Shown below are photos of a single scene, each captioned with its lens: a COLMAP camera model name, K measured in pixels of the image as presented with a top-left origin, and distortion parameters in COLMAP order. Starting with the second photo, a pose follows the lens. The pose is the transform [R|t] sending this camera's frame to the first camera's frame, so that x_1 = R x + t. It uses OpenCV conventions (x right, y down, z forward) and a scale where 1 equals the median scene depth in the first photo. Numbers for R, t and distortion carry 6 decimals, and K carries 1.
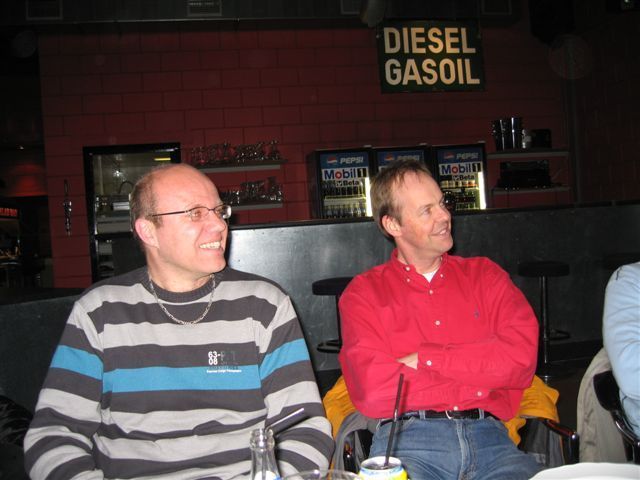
lens RADIAL K [[690.4, 0, 321.7], [0, 690.4, 237.9], [0, 0, 1]] dist [-0.074866, 0.000000]
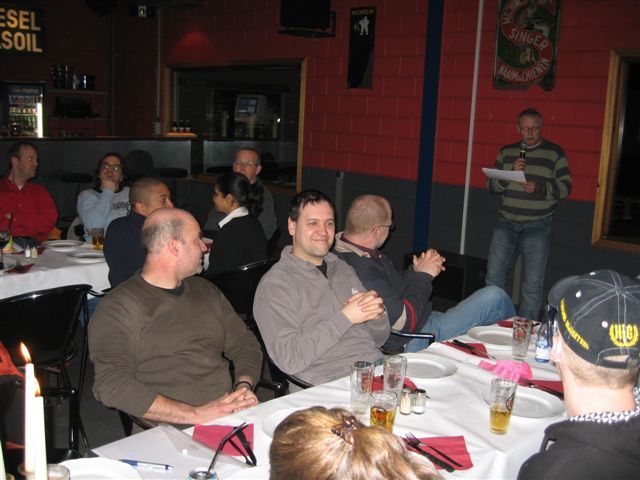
lens RADIAL K [[690.4, 0, 323.2], [0, 690.4, 236.9], [0, 0, 1]] dist [-0.074866, 0.000000]
pose [[0.813398, -0.003372, 0.581698, -0.131758], [-0.083980, 0.988827, 0.123163, -0.060453], [-0.575613, -0.149031, 0.804027, -0.604510]]
